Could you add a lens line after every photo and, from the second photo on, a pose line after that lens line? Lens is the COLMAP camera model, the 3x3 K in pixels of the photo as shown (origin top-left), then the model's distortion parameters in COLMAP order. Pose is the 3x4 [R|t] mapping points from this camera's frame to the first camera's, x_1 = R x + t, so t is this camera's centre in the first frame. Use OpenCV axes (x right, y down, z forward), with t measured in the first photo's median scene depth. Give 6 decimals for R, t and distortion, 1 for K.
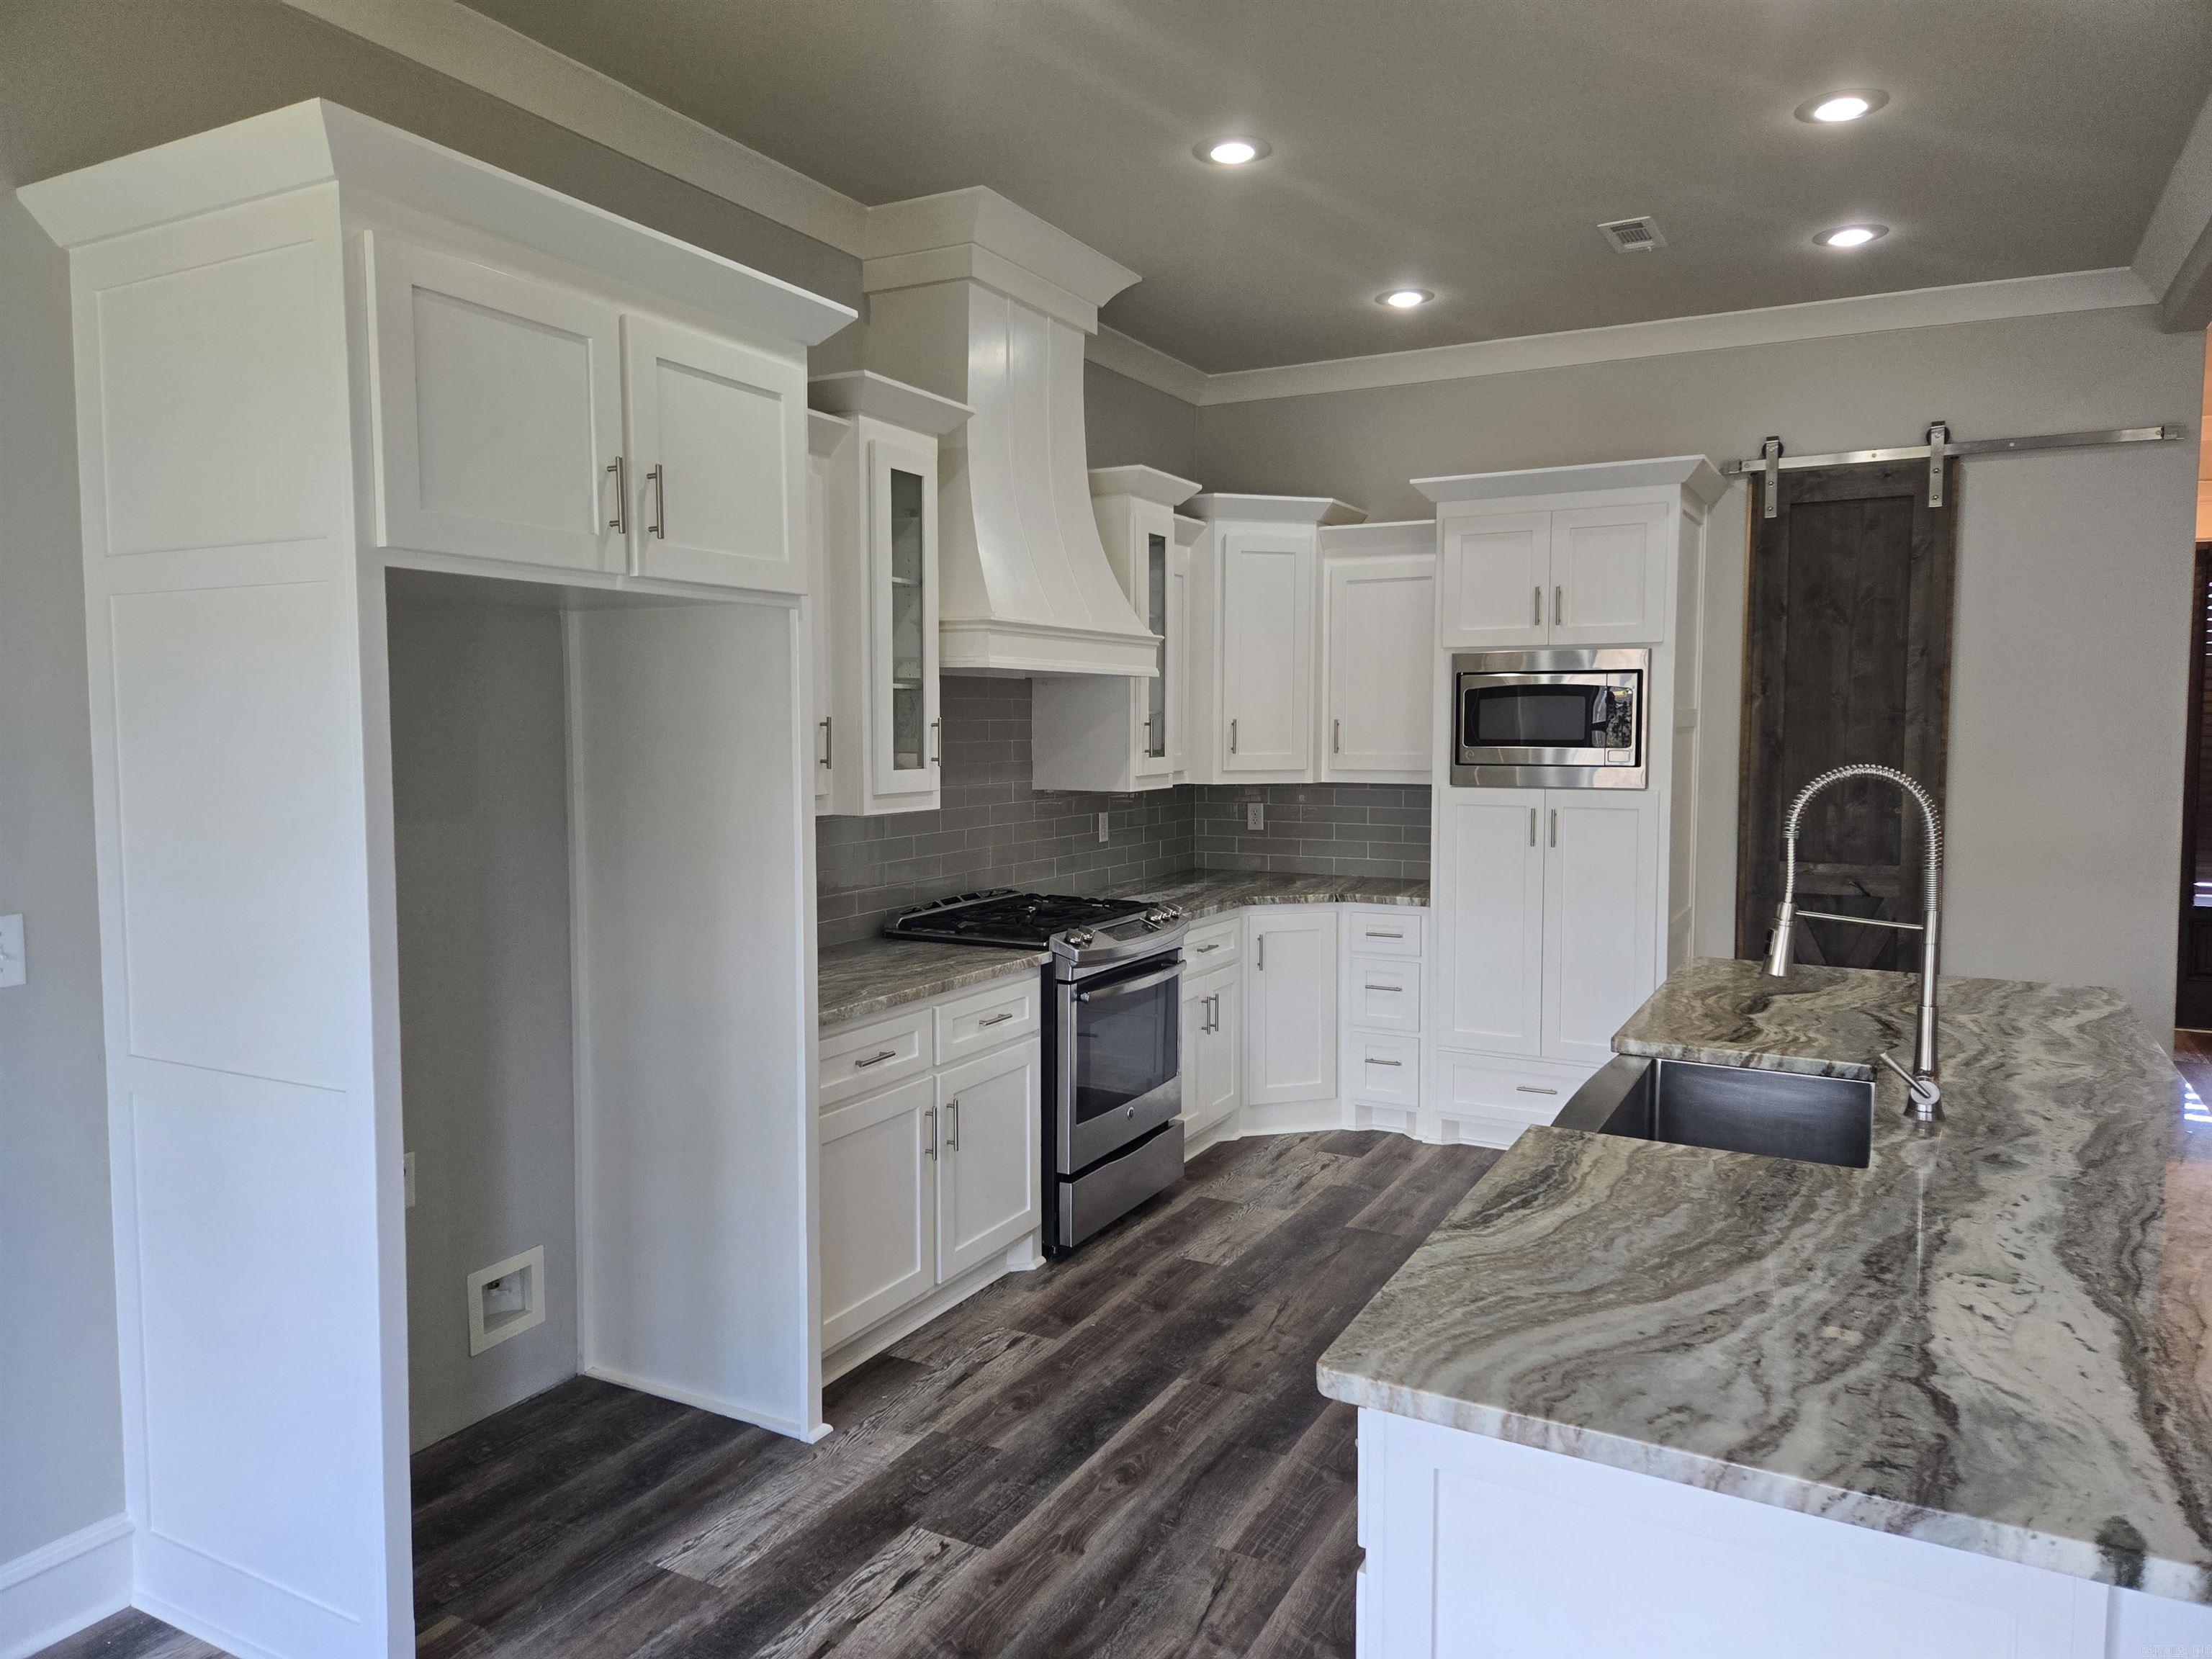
lens RADIAL K [[1500.3, 0, 1041.8], [0, 1500.3, 830.9], [0, 0, 1]] dist [0.028200, -0.001177]
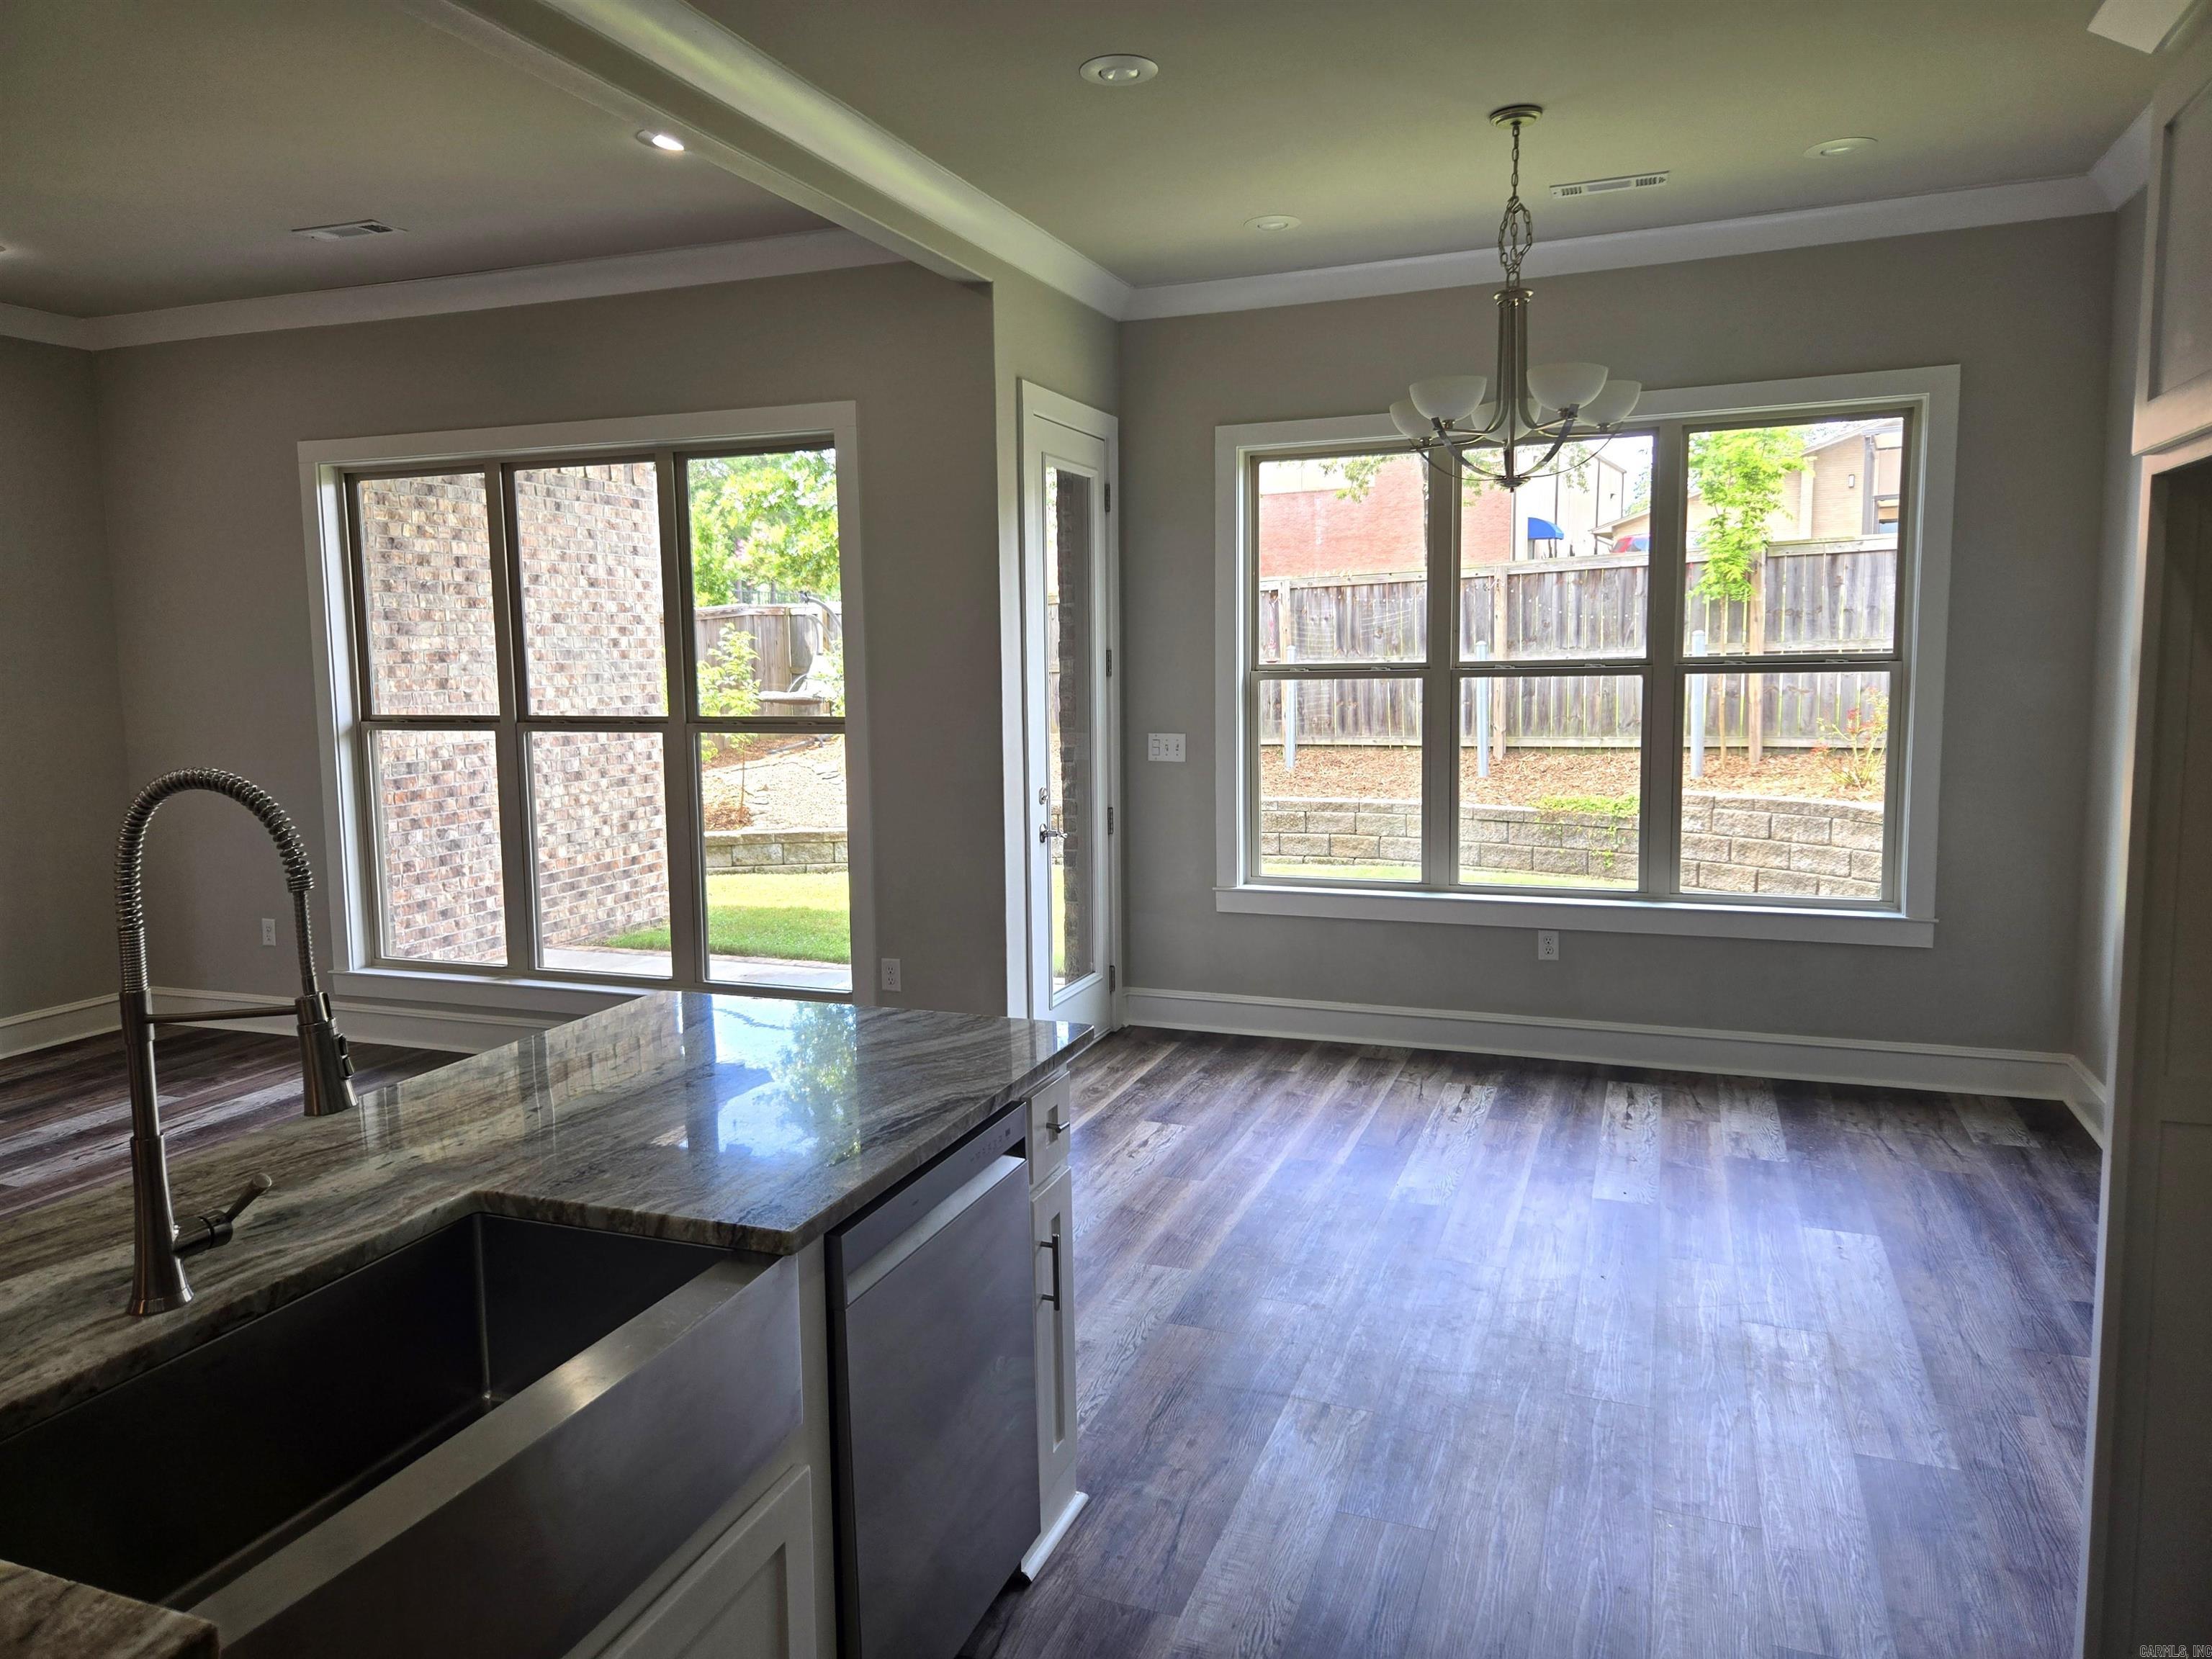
lens RADIAL K [[1487.9, 0, 1052.4], [0, 1487.9, 821.4], [0, 0, 1]] dist [0.002592, 0.000309]
pose [[-0.990975, 0.036526, -0.128975, 0.141614], [0.011338, 0.981552, 0.190858, -0.067373], [0.133567, 0.187673, -0.973108, 0.833082]]
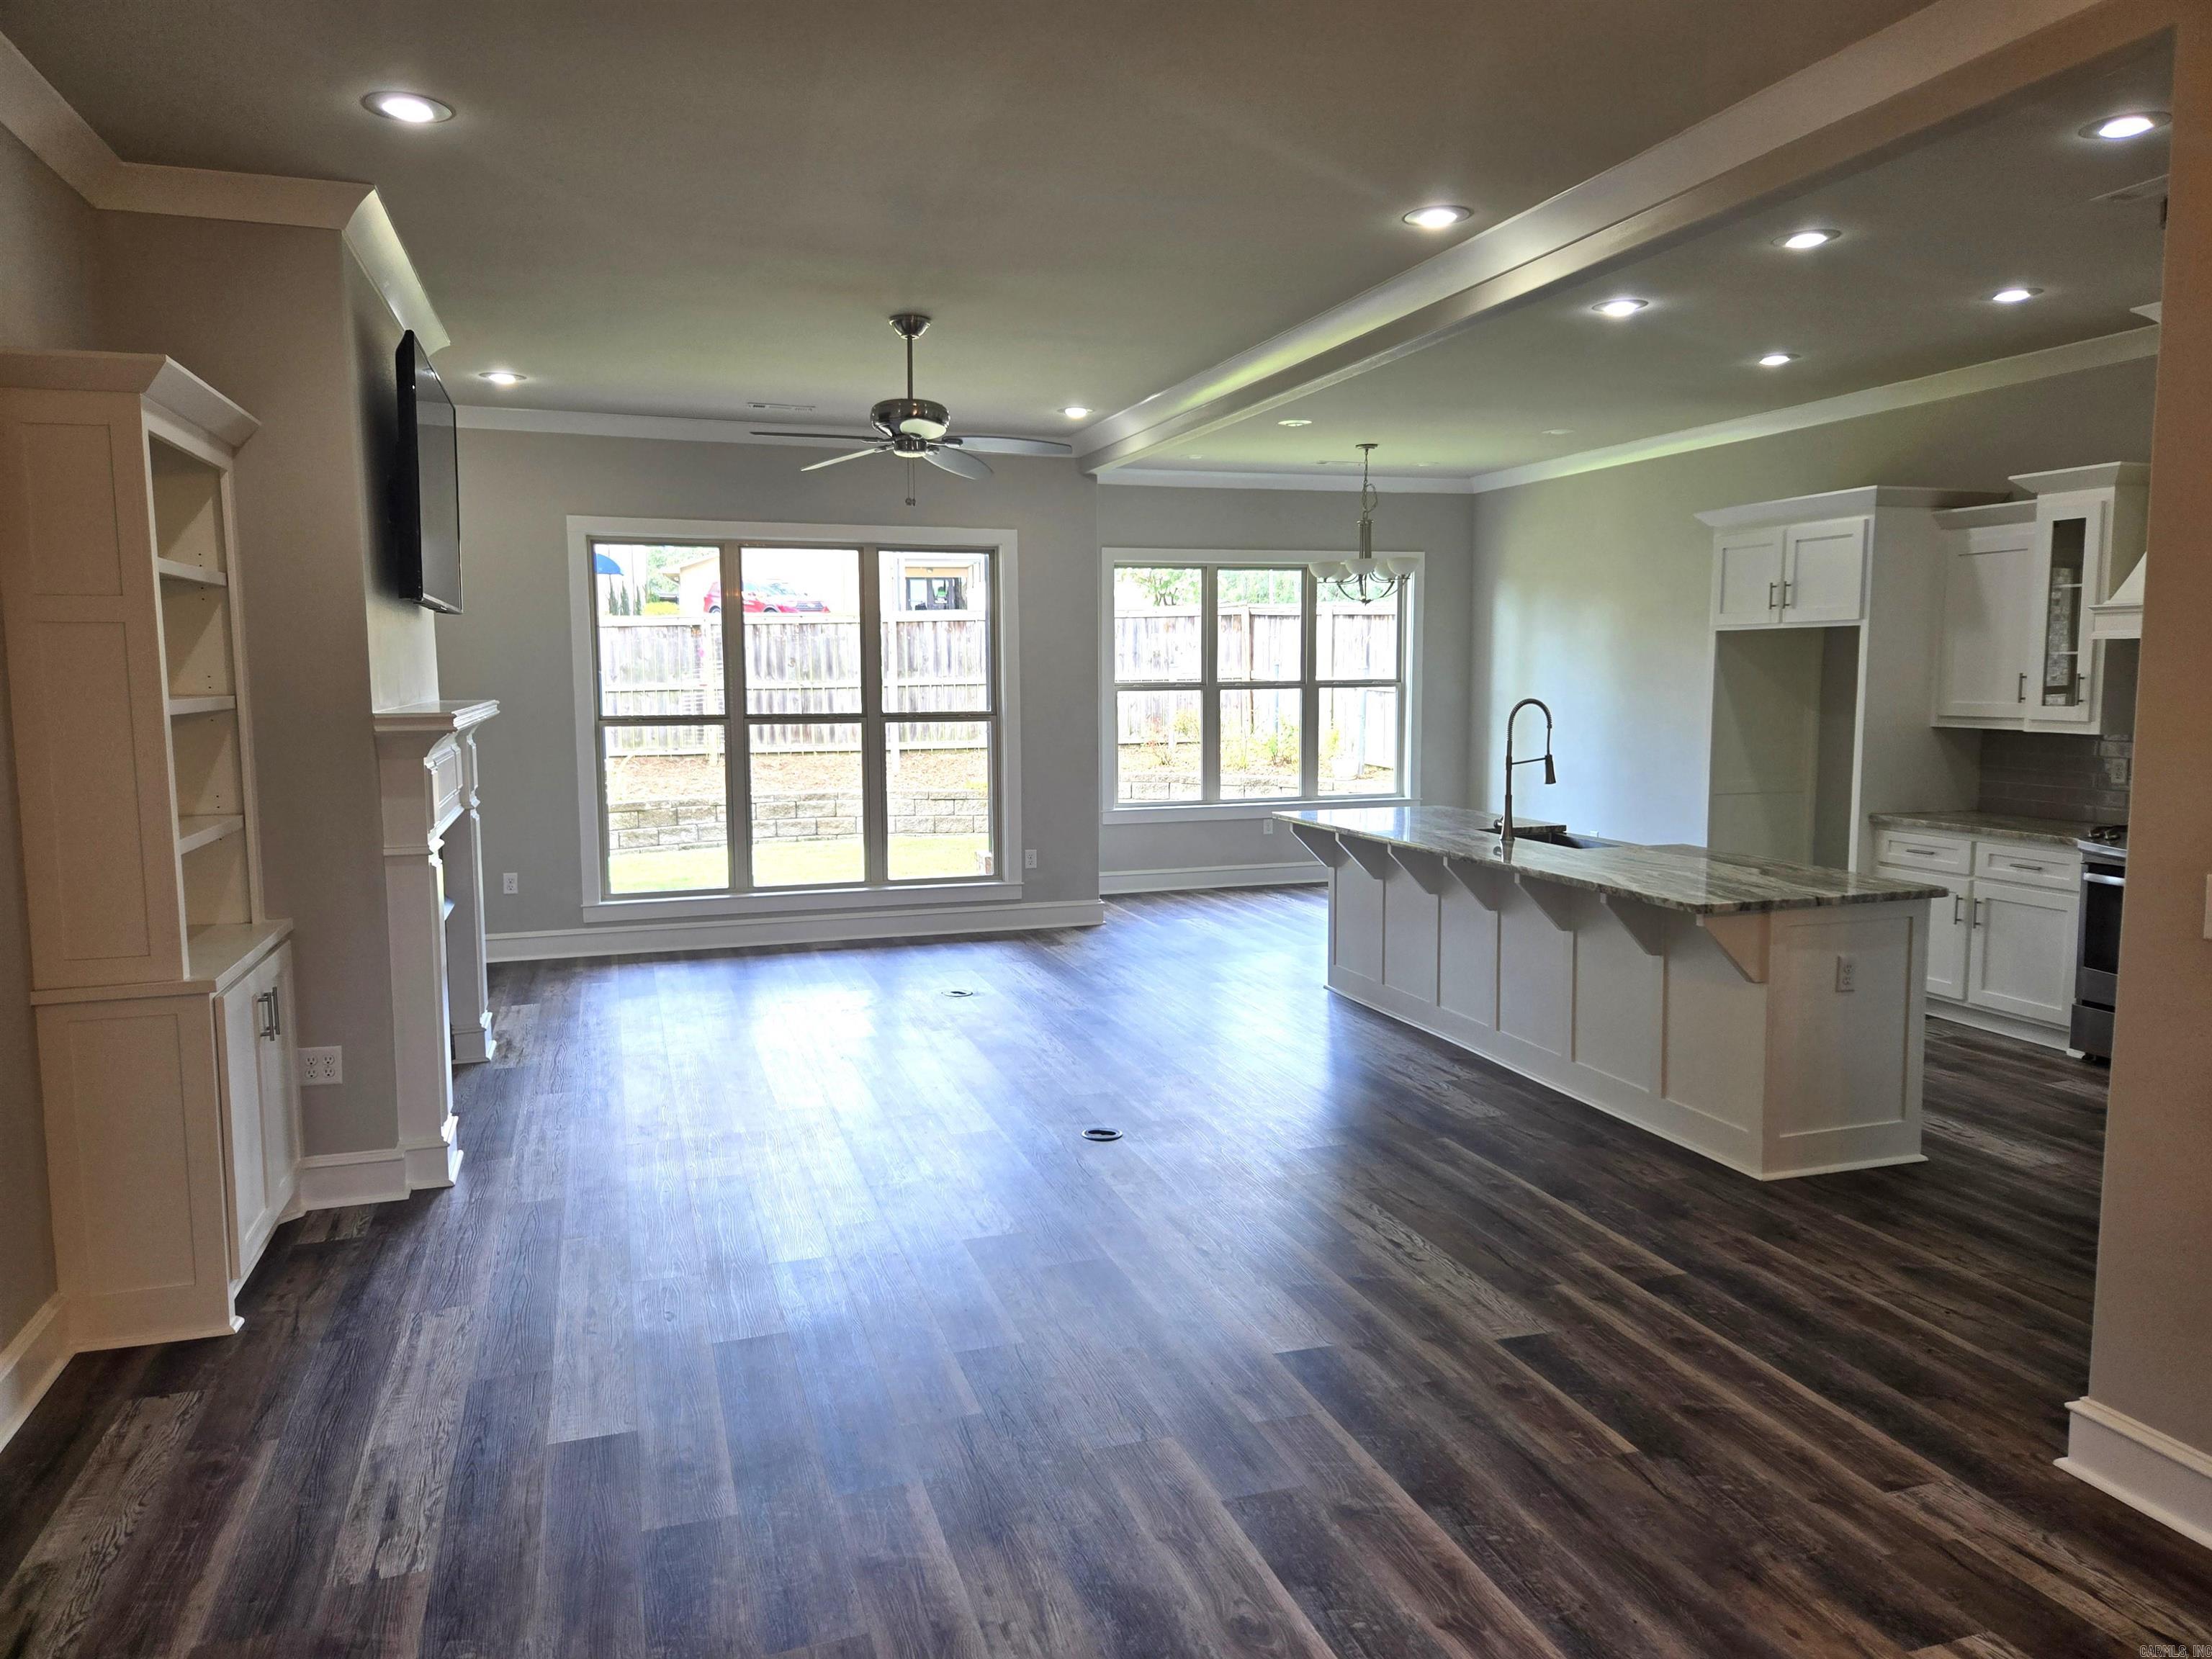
lens RADIAL K [[1527.6, 0, 1087.3], [0, 1527.6, 820.7], [0, 0, 1]] dist [0.044041, -0.000946]
pose [[-0.668497, 0.080330, -0.739364, 1.490192], [-0.051095, 0.986840, 0.153416, -0.098721], [0.741957, 0.140336, -0.655595, 1.093756]]
